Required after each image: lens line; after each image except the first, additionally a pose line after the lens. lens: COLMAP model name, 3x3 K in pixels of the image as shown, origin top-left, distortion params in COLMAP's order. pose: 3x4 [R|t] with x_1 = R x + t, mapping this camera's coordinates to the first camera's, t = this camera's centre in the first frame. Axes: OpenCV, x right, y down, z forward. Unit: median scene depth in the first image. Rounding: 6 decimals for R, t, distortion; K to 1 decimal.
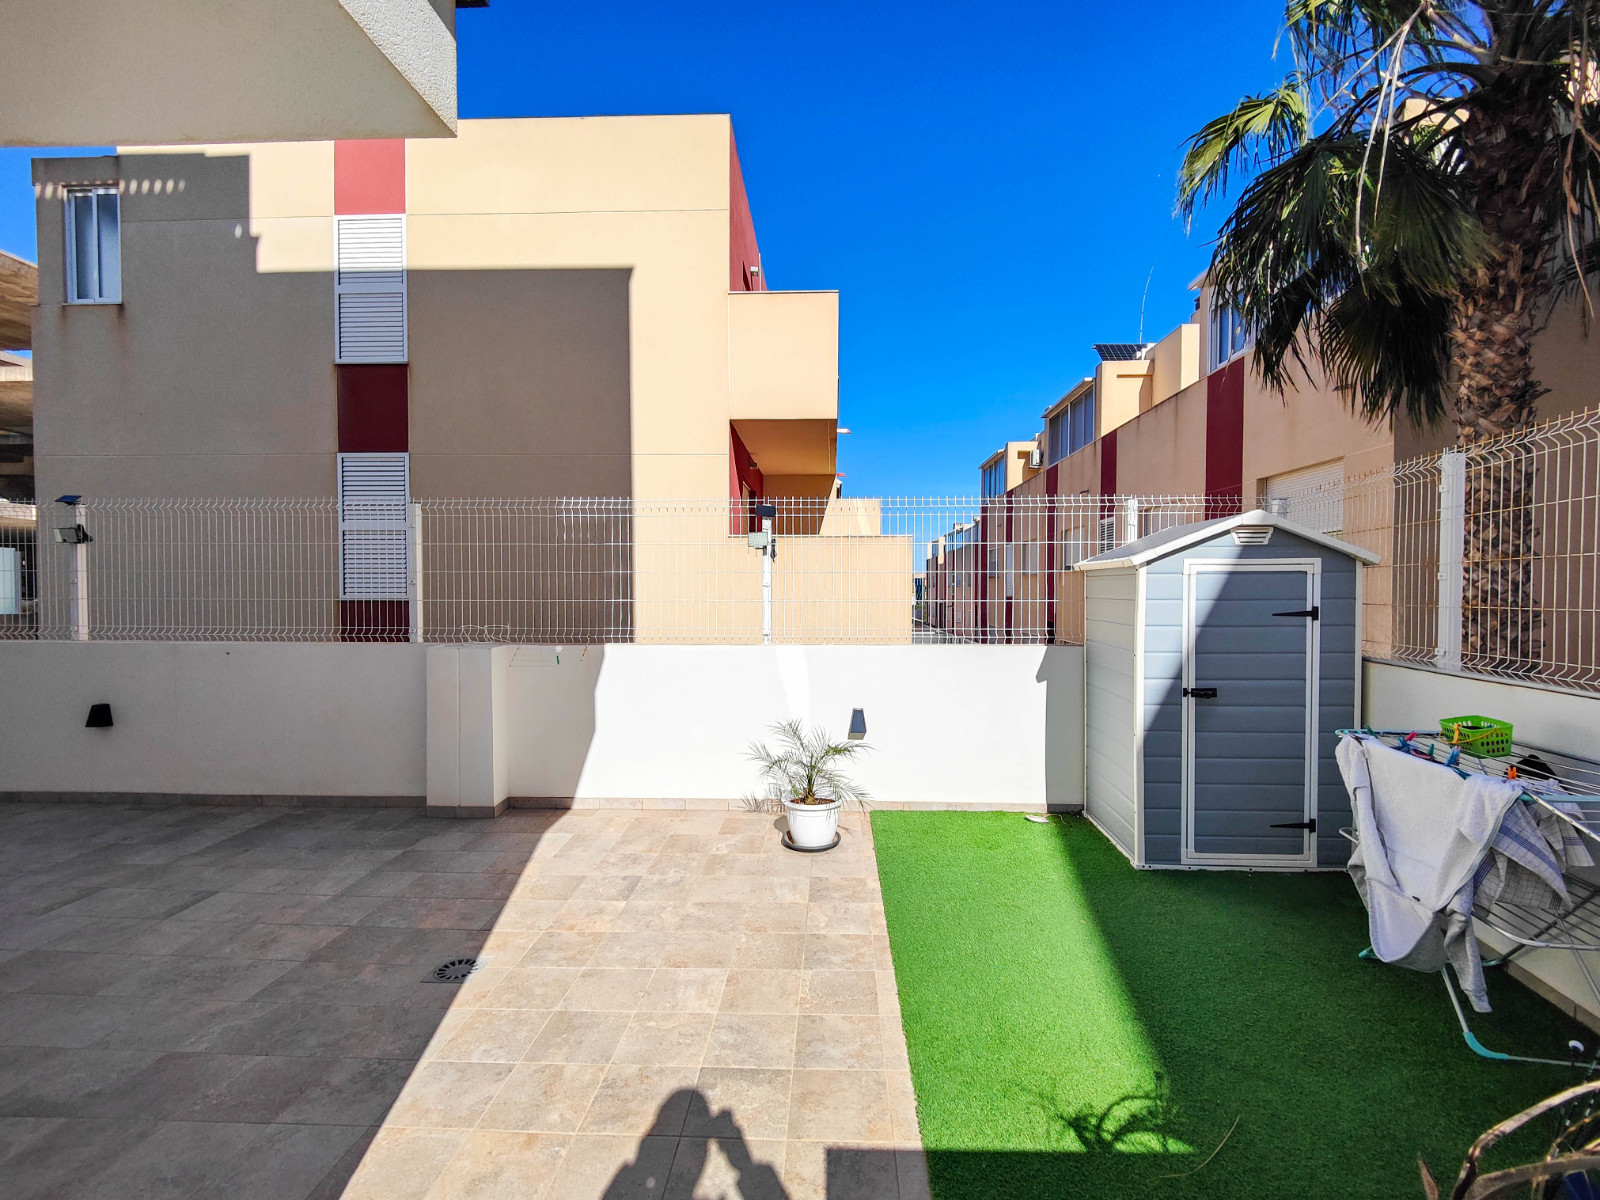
lens RADIAL K [[698.7, 0, 803.1], [0, 698.7, 602.9], [0, 0, 1]] dist [0.029357, -0.016959]
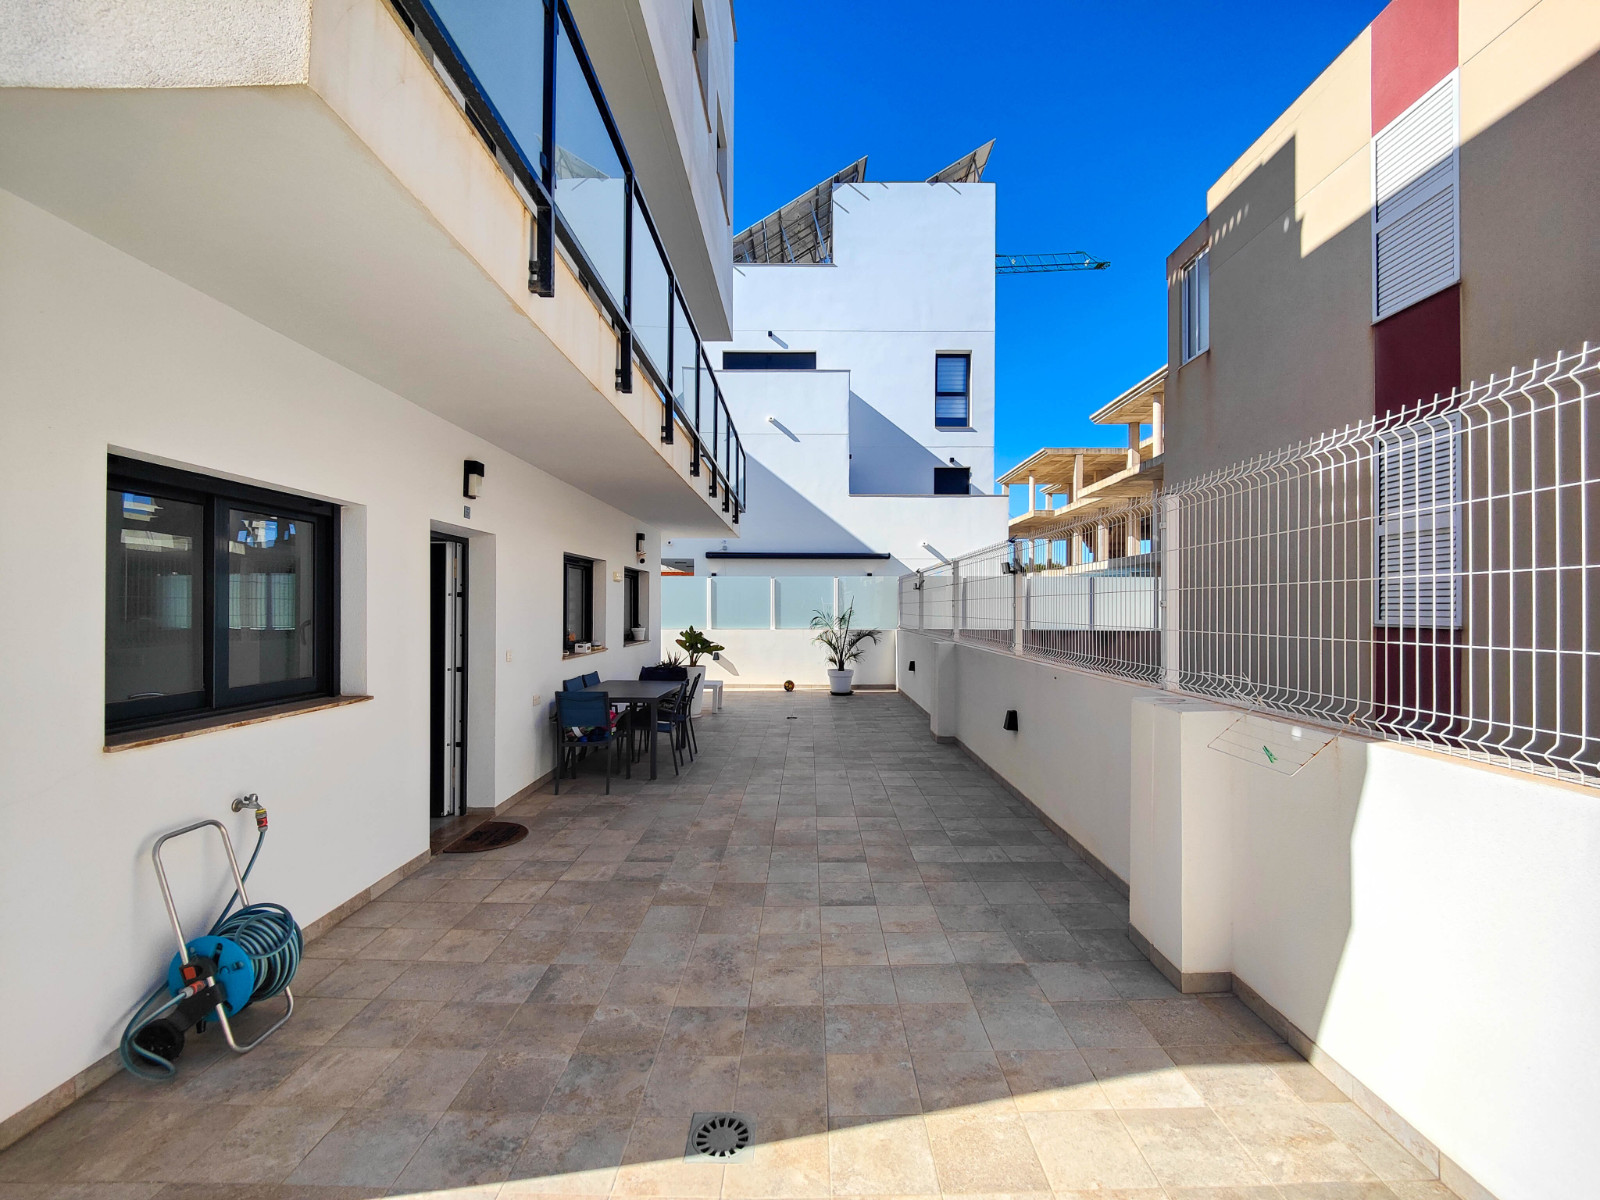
lens RADIAL K [[695.9, 0, 812.7], [0, 695.9, 604.3], [0, 0, 1]] dist [0.020808, -0.018331]
pose [[0.048888, -0.007877, -0.998773, 0.180105], [-0.021693, 0.999725, -0.008946, -0.018111], [0.998569, 0.022104, 0.048704, 0.793983]]
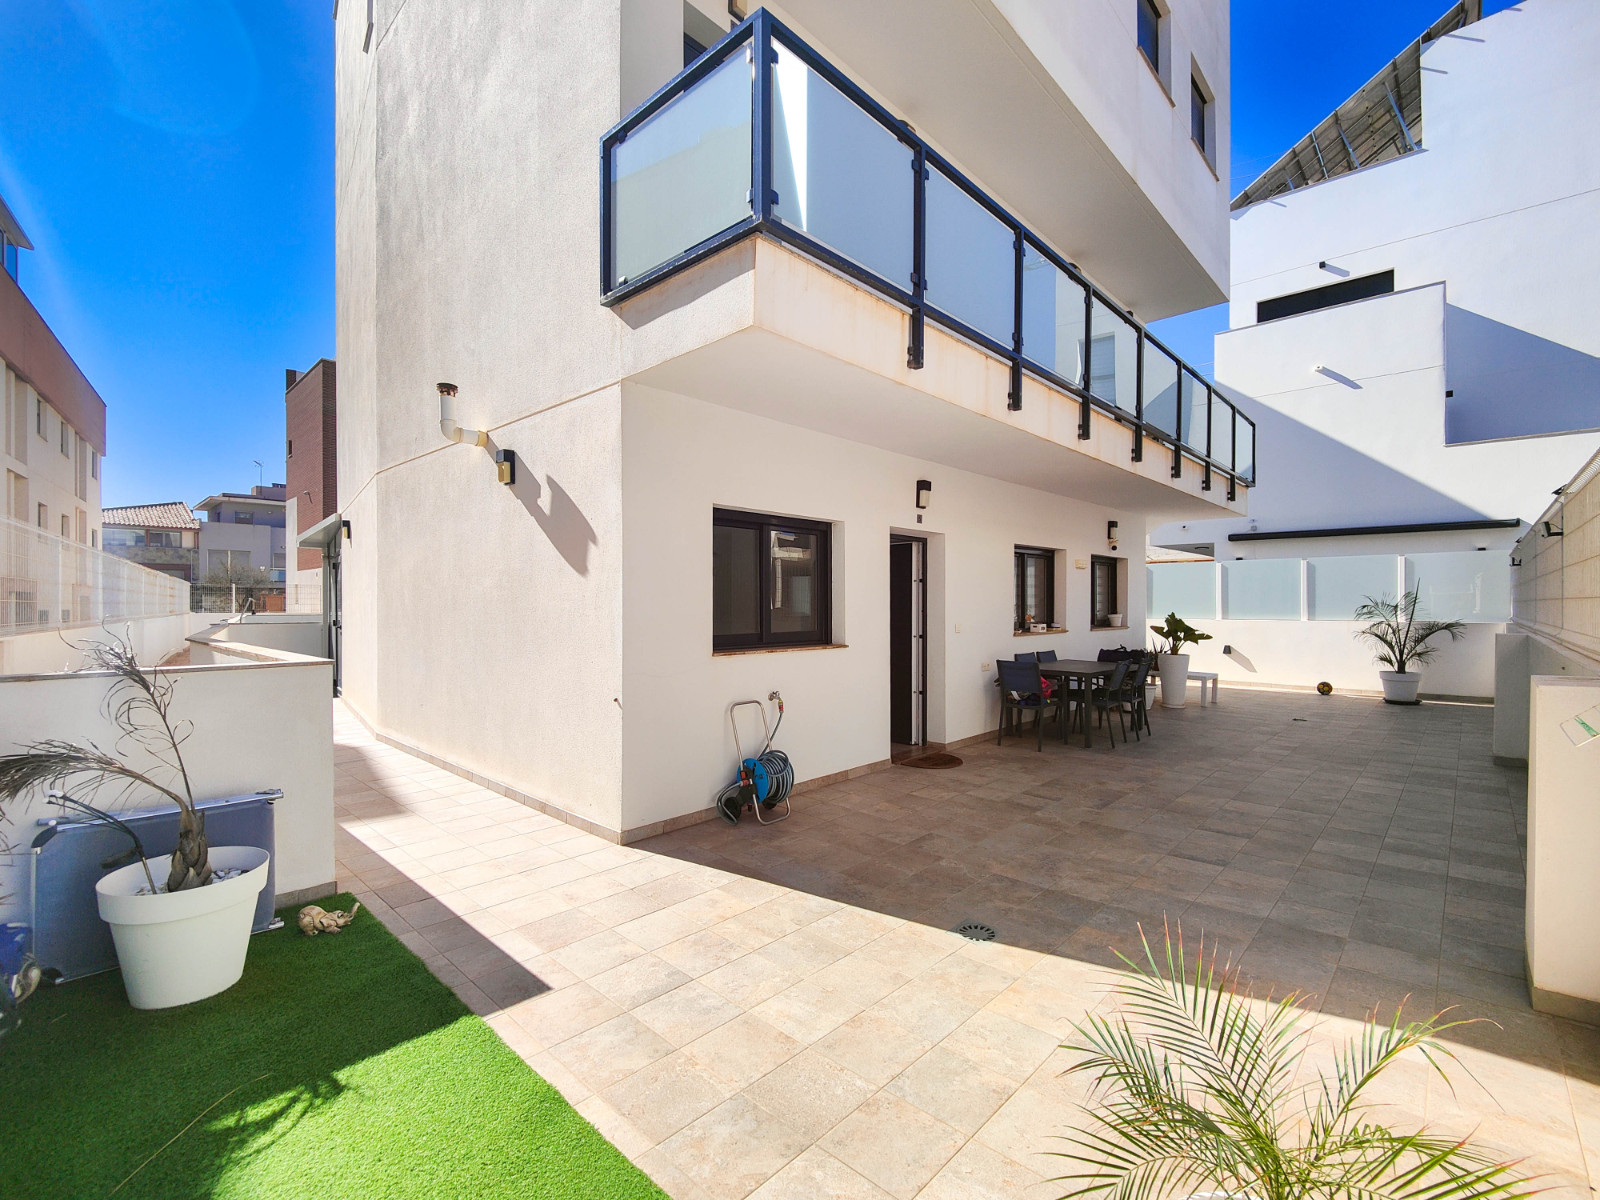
lens RADIAL K [[715.9, 0, 803.1], [0, 715.9, 606.2], [0, 0, 1]] dist [0.019135, -0.017991]
pose [[-0.653245, -0.000002, -0.757147, 0.385014], [-0.015482, 0.999791, 0.013355, 0.010677], [0.756989, 0.020446, -0.653108, 1.140756]]
